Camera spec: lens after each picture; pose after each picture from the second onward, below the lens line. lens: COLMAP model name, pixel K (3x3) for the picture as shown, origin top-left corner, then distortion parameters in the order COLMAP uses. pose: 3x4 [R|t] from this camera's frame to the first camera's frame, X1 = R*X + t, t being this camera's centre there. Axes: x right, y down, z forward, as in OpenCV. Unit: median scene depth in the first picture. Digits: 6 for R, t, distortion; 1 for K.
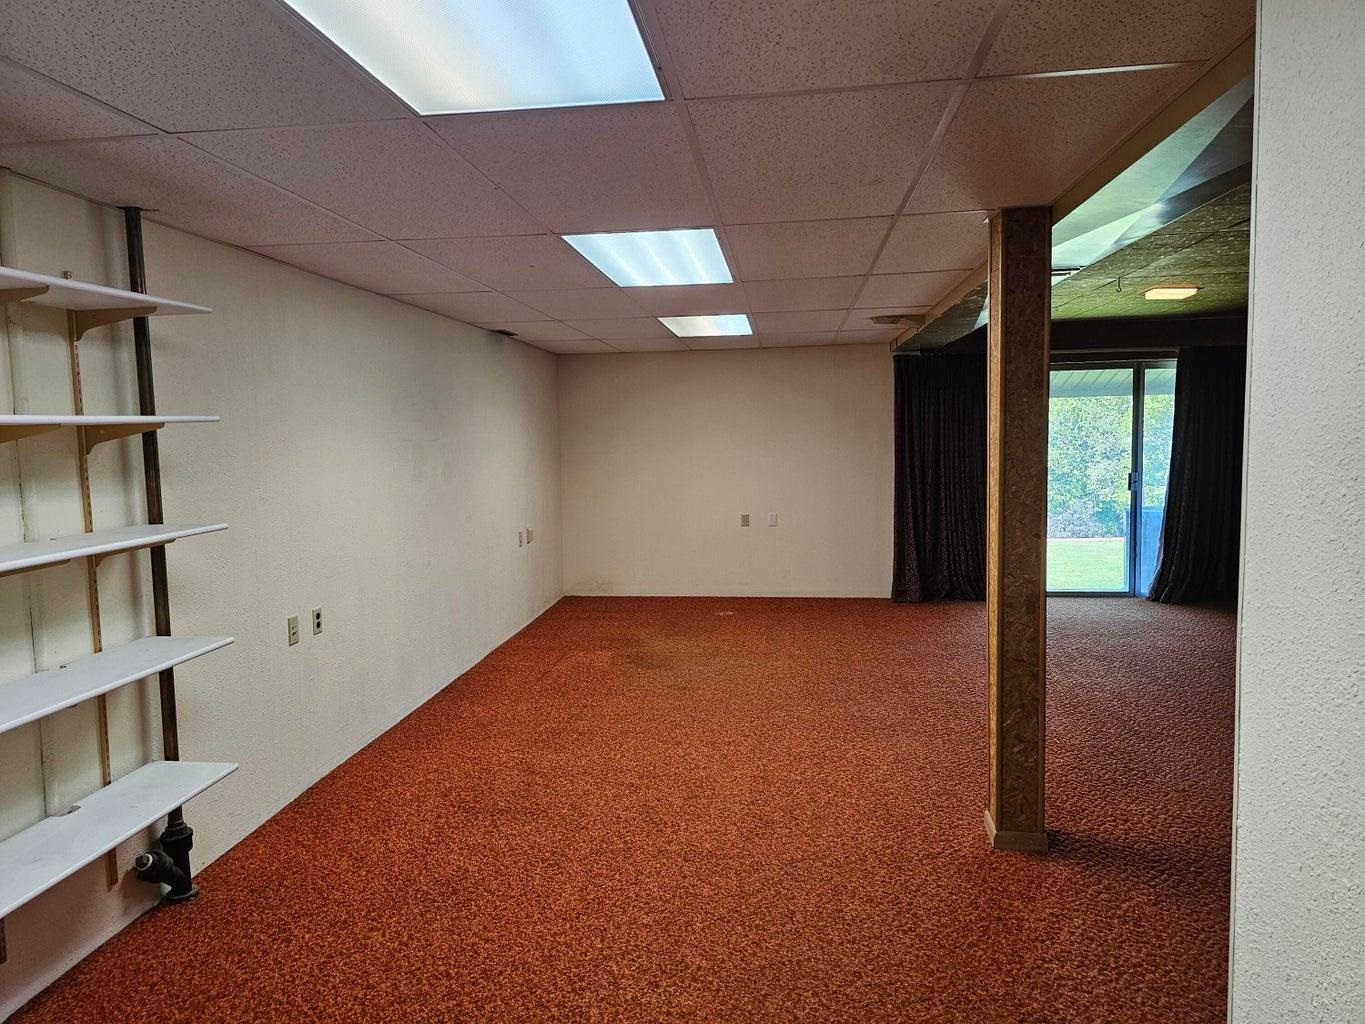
lens RADIAL K [[921.1, 0, 682.8], [0, 921.1, 512.6], [0, 0, 1]] dist [0.057951, -0.047952]
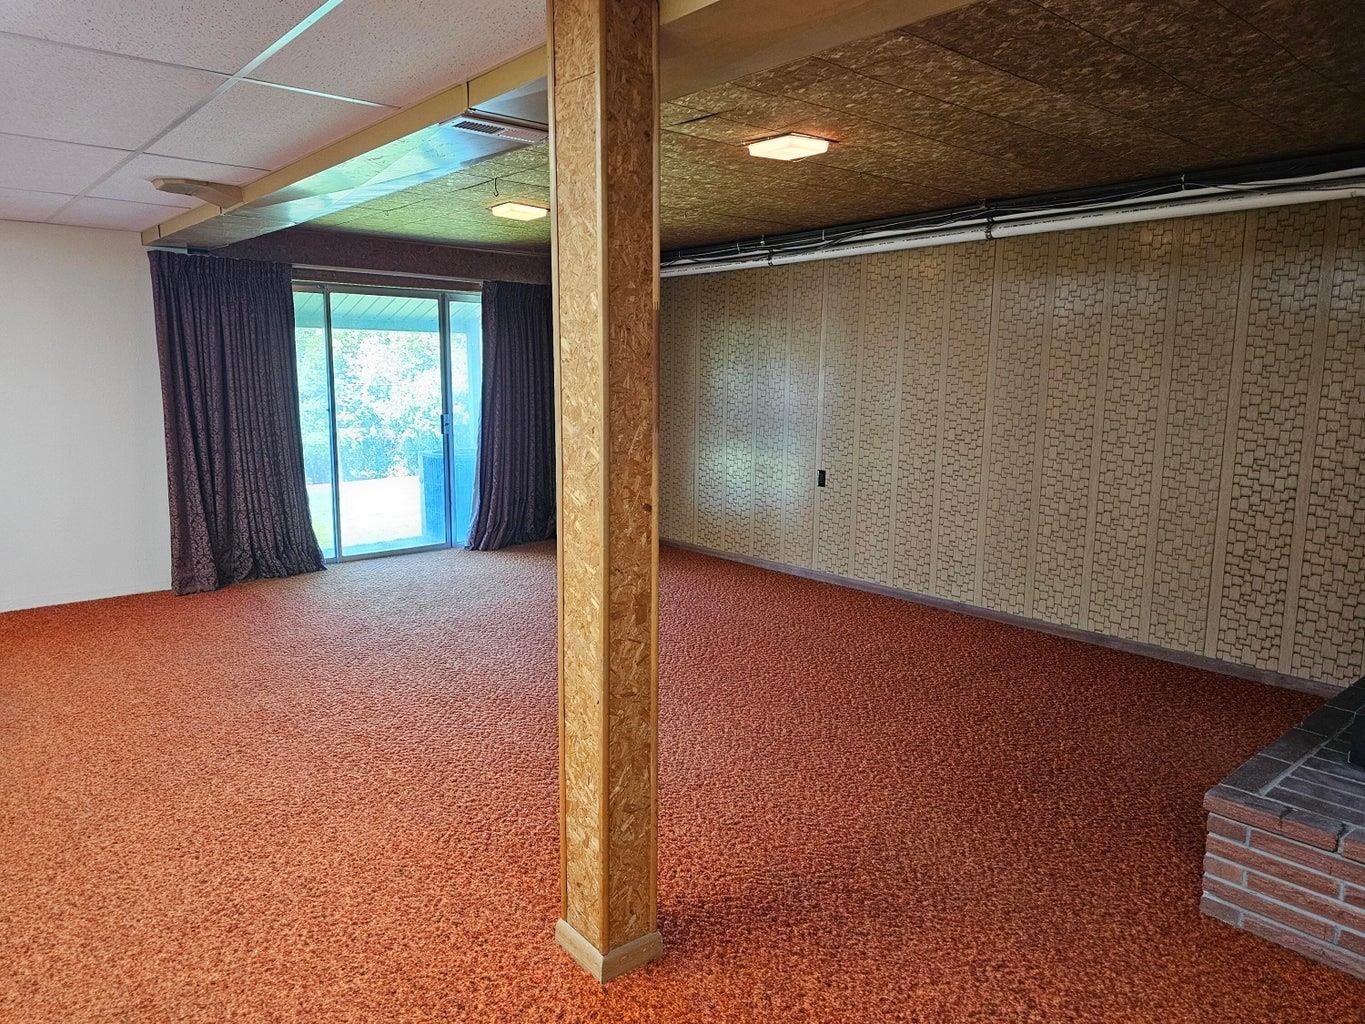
lens RADIAL K [[921.1, 0, 678.7], [0, 921.1, 506.6], [0, 0, 1]] dist [0.057951, -0.047952]
pose [[0.679734, -0.083392, 0.728703, -0.034046], [0.043842, 0.996359, 0.073126, -0.009139], [-0.732147, -0.017758, 0.680915, 0.211000]]
